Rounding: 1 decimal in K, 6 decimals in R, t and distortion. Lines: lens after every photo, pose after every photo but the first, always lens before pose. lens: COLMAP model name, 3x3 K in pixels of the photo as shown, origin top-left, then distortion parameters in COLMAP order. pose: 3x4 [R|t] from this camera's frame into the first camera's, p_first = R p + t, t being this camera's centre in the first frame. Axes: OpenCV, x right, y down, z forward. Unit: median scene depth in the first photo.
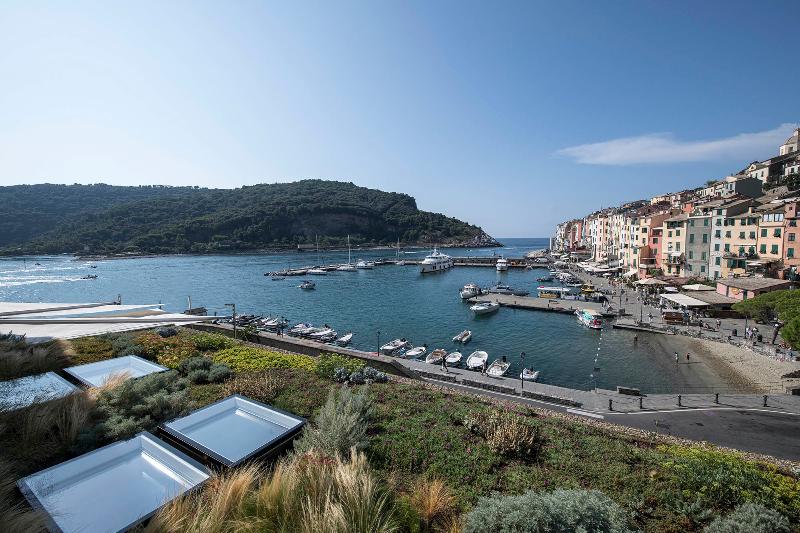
lens RADIAL K [[324.7, 0, 400.0], [0, 324.7, 266.5], [0, 0, 1]] dist [-0.015530, -0.000258]
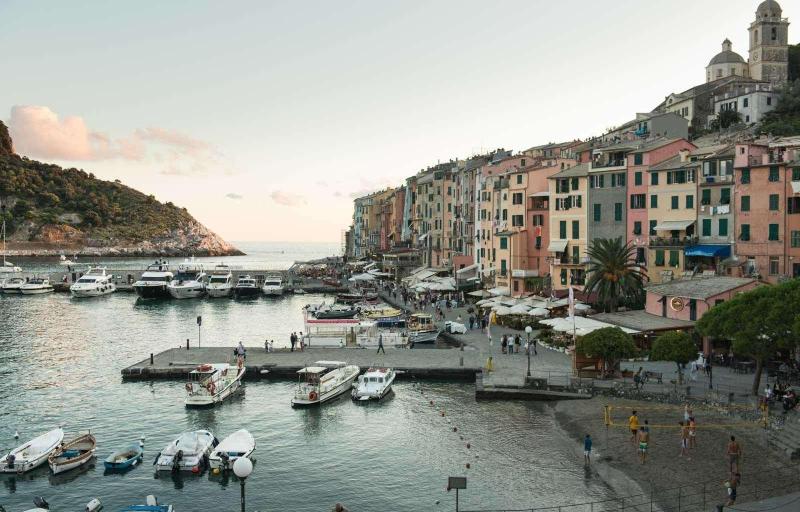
lens RADIAL K [[758.2, 0, 400.0], [0, 758.2, 256.0], [0, 0, 1]] dist [-0.006709, -0.002150]
pose [[0.875973, 0.000536, 0.482359, 0.062147], [0.037123, 0.996958, -0.068525, 0.041868], [-0.480929, 0.077932, 0.873289, 0.104958]]
